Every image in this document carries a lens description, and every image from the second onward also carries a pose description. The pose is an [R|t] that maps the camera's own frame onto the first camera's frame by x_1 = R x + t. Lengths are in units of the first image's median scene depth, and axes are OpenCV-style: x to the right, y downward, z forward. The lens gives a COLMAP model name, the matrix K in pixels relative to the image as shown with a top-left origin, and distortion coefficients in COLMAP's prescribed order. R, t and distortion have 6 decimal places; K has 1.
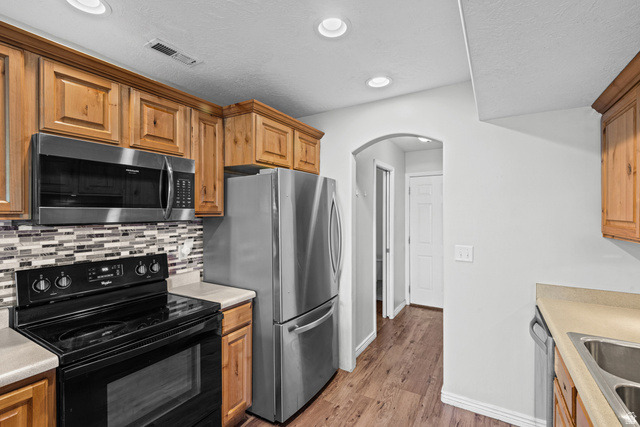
lens RADIAL K [[288.6, 0, 321.9], [0, 288.6, 212.1], [0, 0, 1]] dist [0.018014, -0.000551]
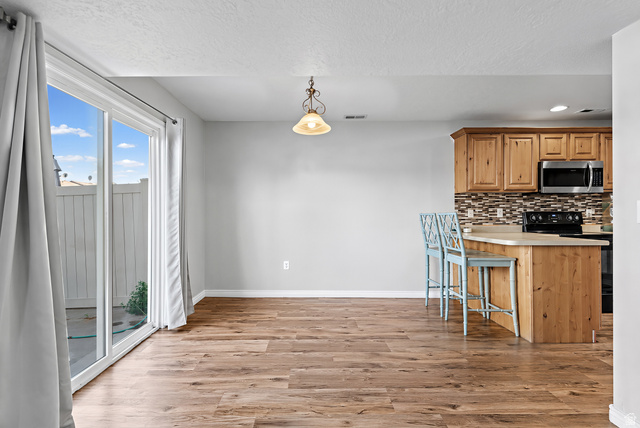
lens RADIAL K [[288.6, 0, 321.9], [0, 288.6, 212.6], [0, 0, 1]] dist [0.018014, -0.000551]
pose [[0.523482, -0.002693, -0.852032, 0.250786], [0.001145, 0.999996, -0.002457, 0.178185], [0.852036, 0.000311, 0.523483, -1.731157]]
